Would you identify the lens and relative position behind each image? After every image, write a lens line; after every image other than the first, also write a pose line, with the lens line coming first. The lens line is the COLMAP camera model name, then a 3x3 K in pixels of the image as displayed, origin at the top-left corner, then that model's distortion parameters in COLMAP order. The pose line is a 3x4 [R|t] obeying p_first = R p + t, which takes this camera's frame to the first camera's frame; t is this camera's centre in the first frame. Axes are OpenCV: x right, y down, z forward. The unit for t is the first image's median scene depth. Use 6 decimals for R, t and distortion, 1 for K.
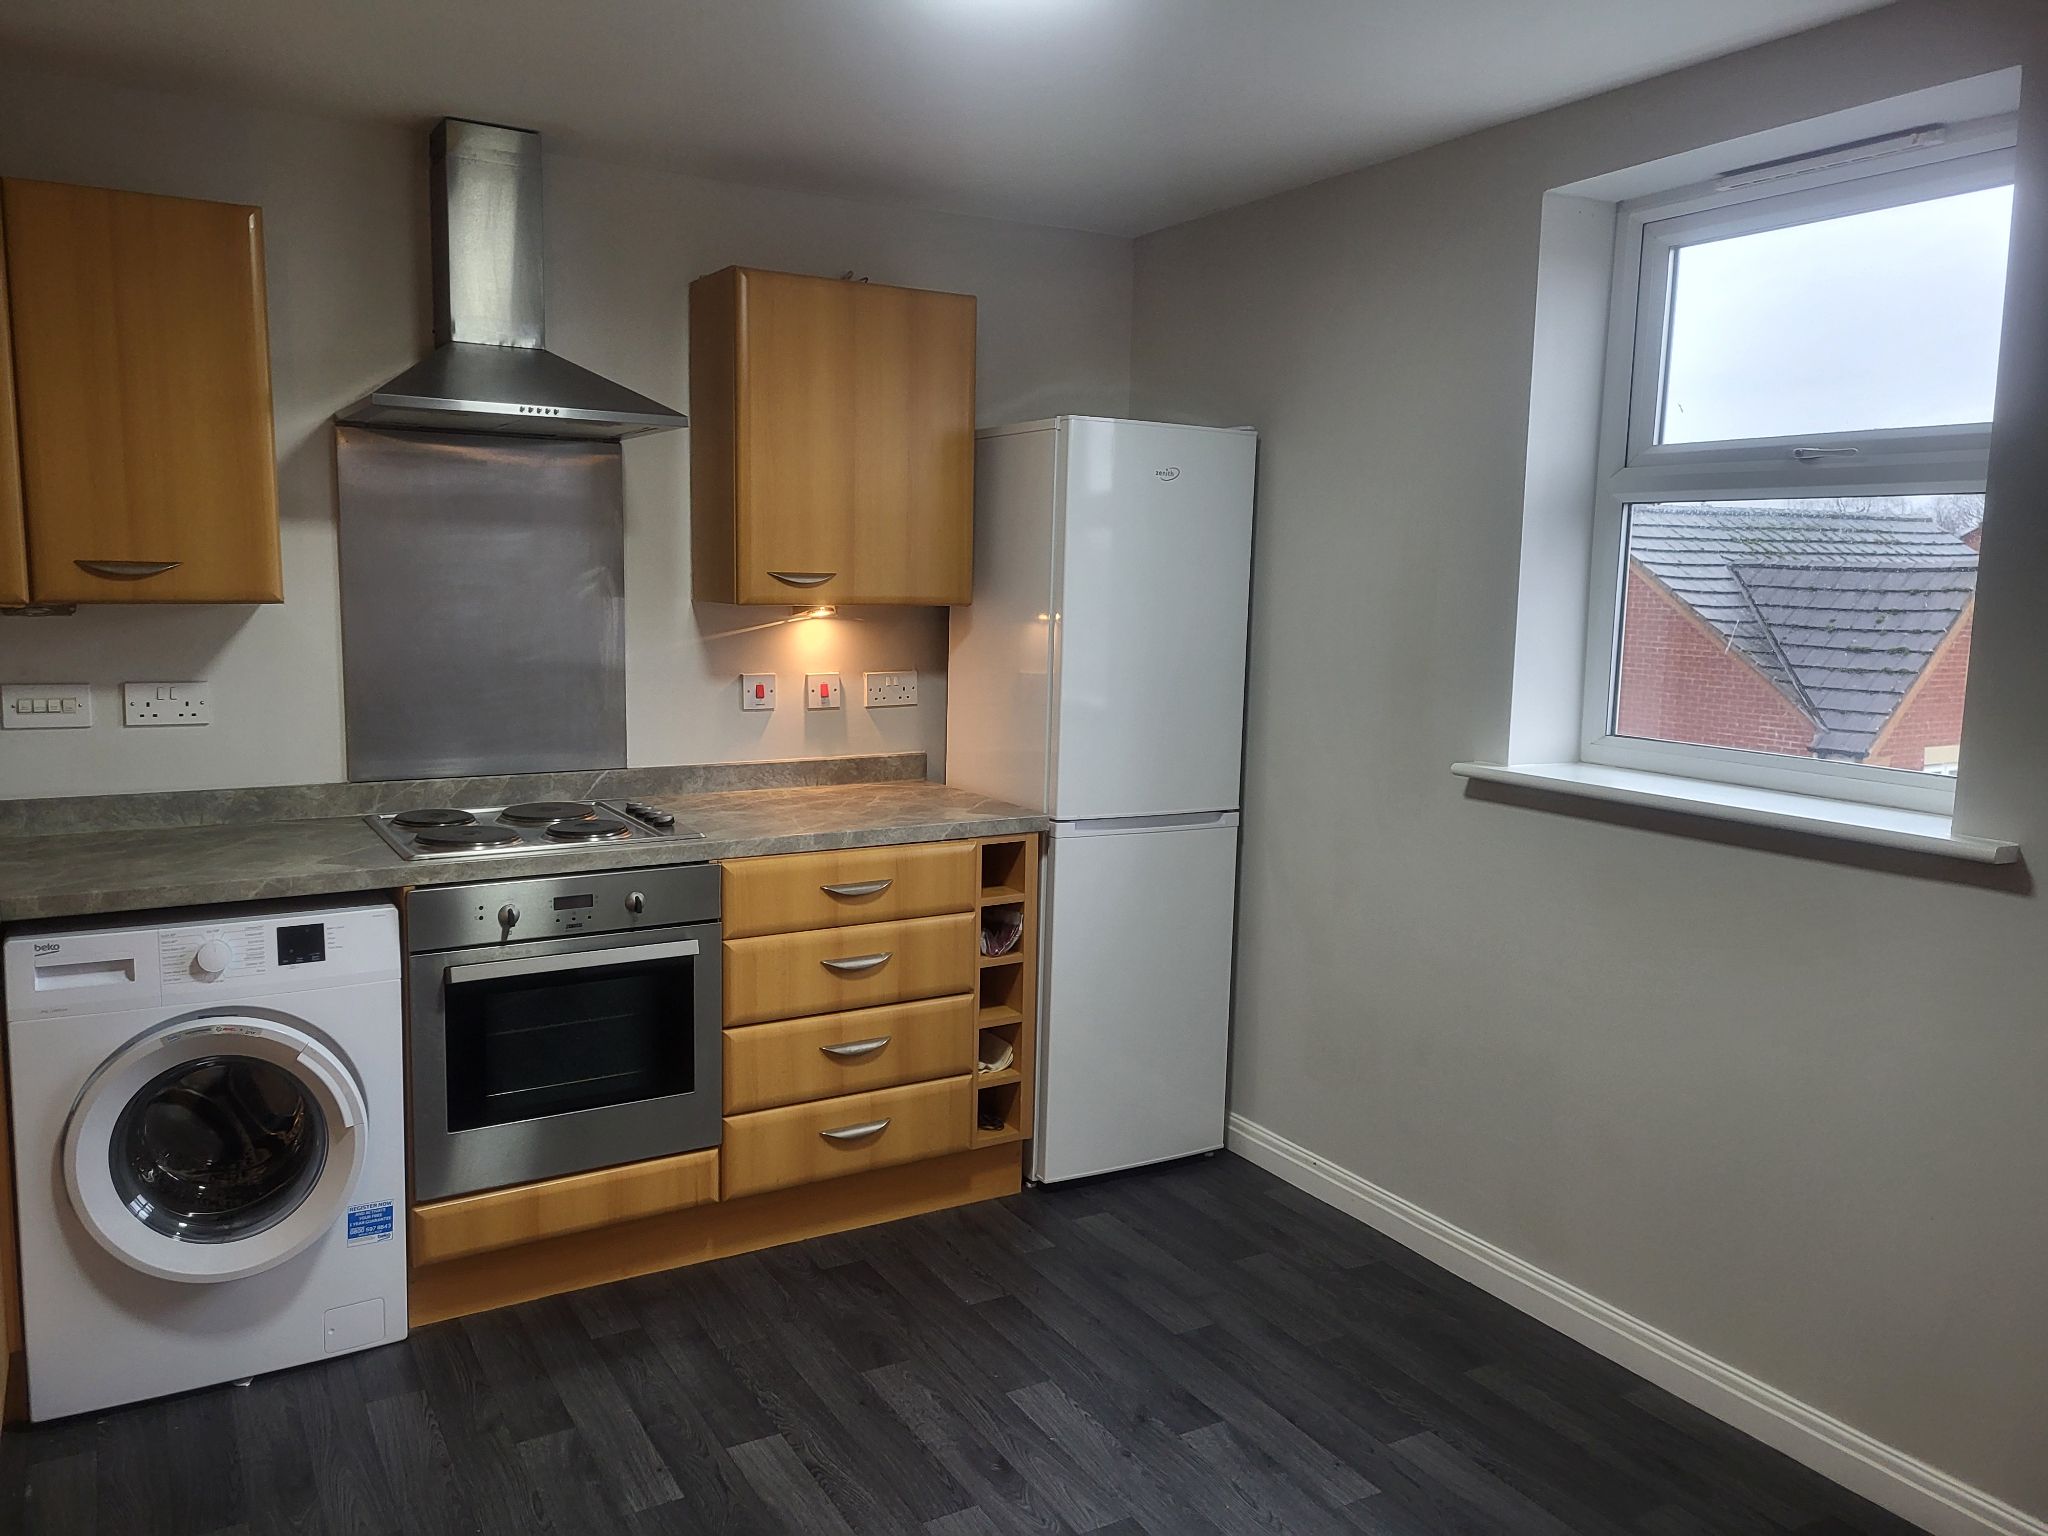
lens RADIAL K [[1553.8, 0, 1002.2], [0, 1553.8, 767.9], [0, 0, 1]] dist [0.075920, -0.085222]
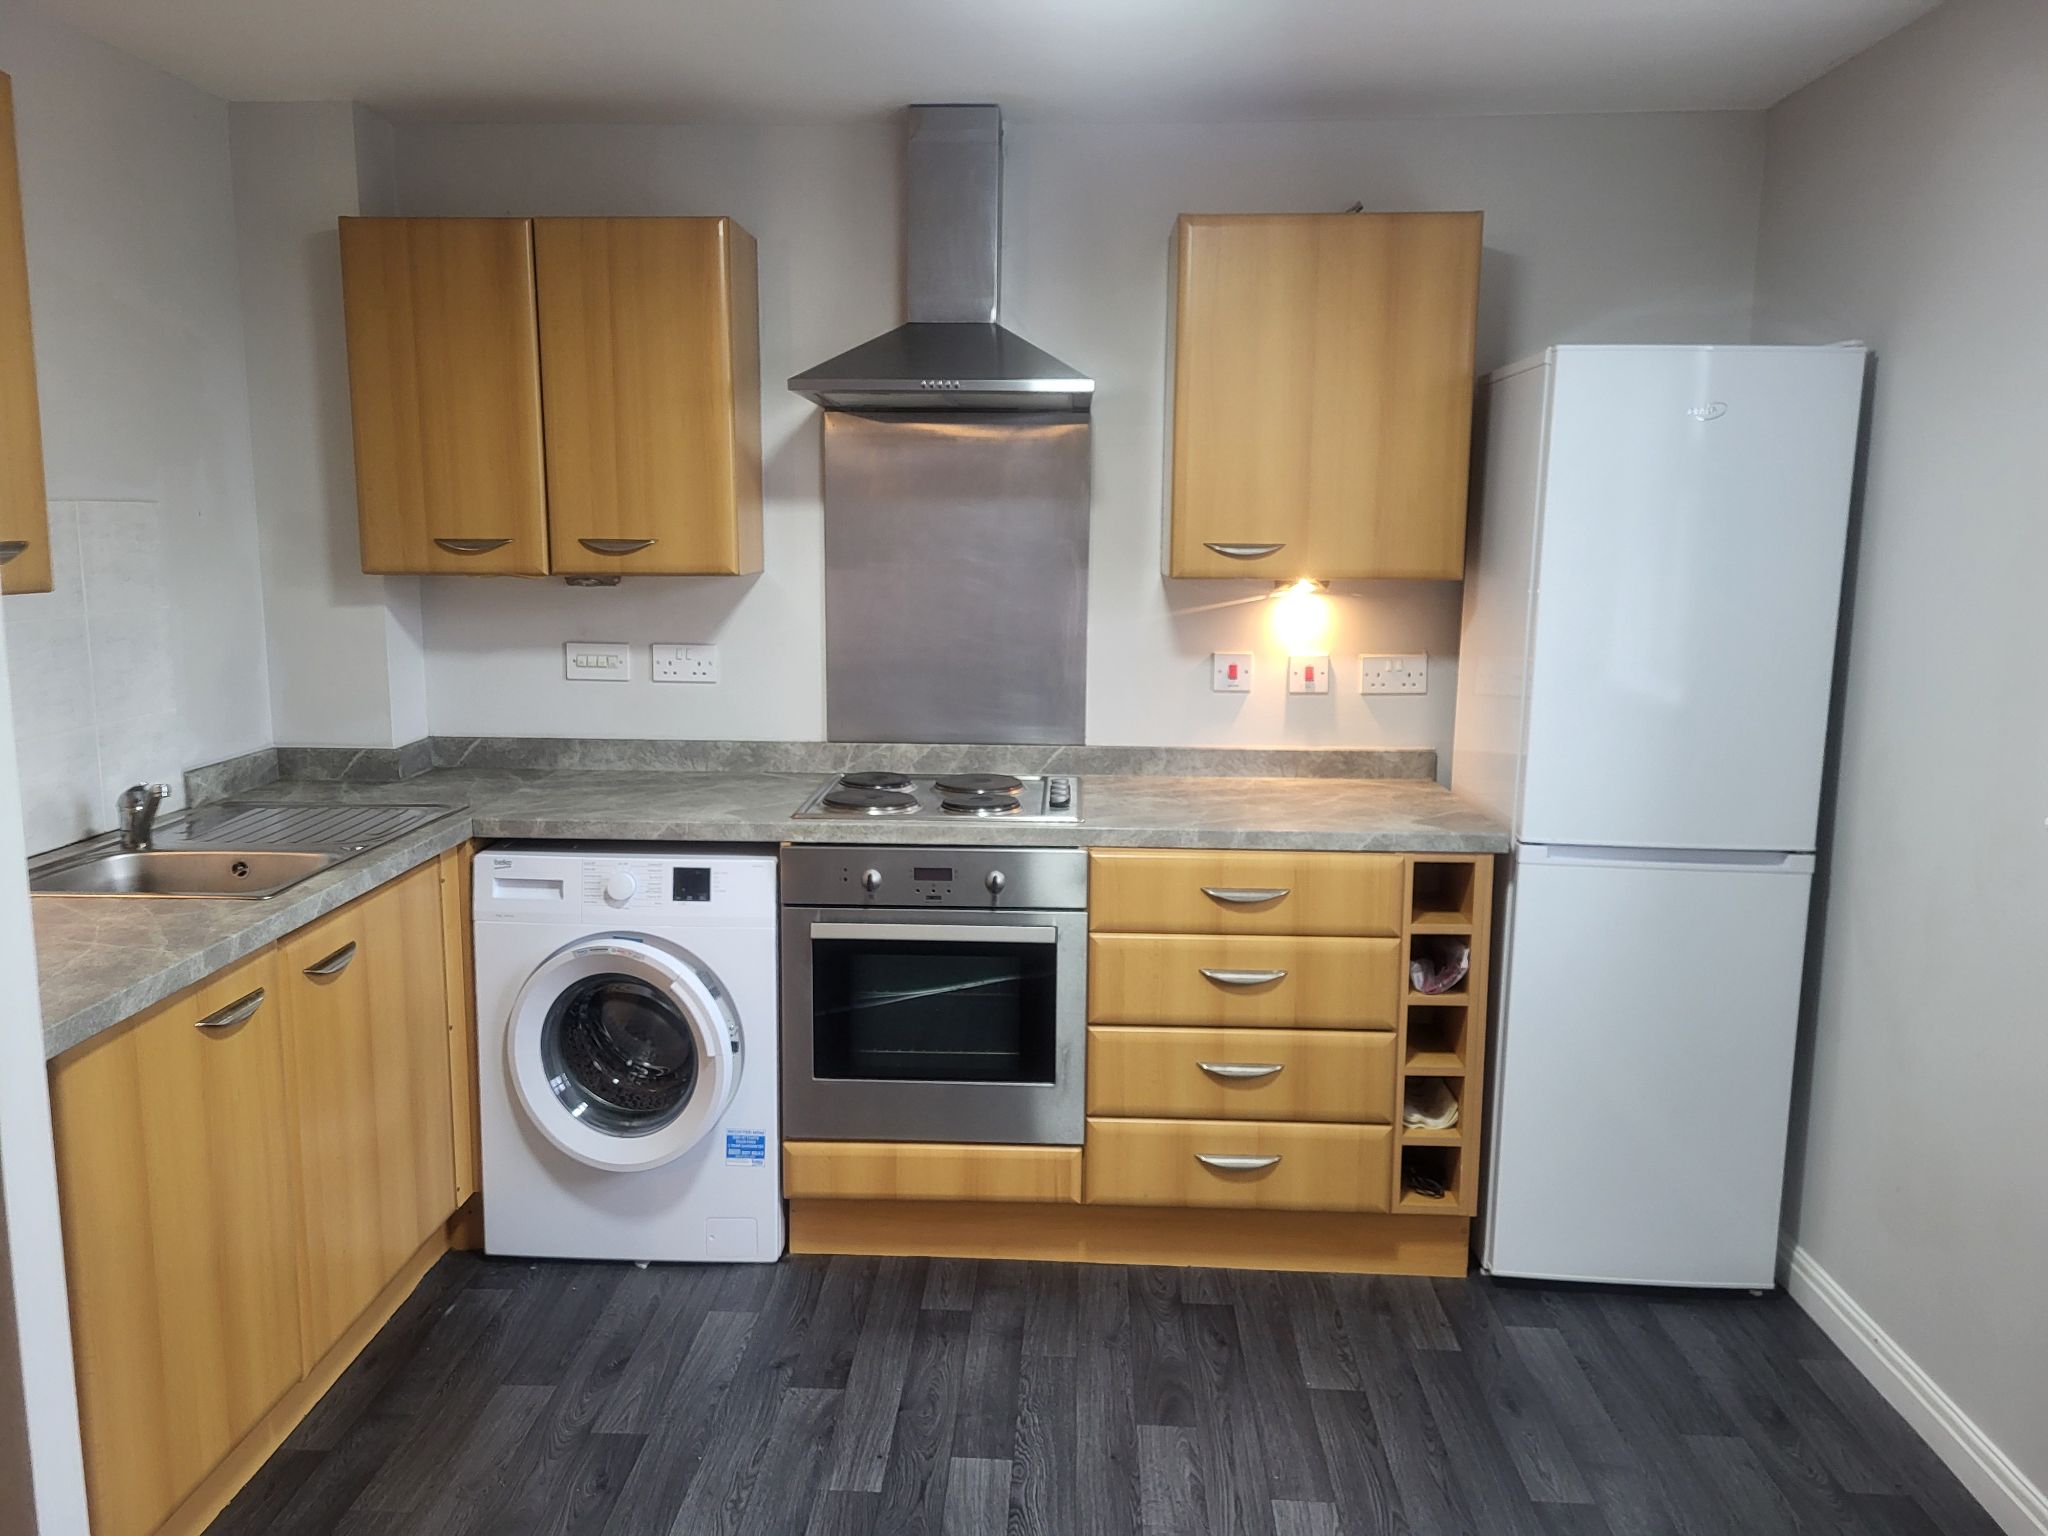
lens RADIAL K [[1554.8, 0, 969.3], [0, 1554.8, 760.7], [0, 0, 1]] dist [0.033290, -0.004175]
pose [[0.833353, 0.069292, -0.548381, 0.265492], [-0.062926, 0.997554, 0.030422, -0.017067], [0.549148, 0.009155, 0.835675, 0.165281]]
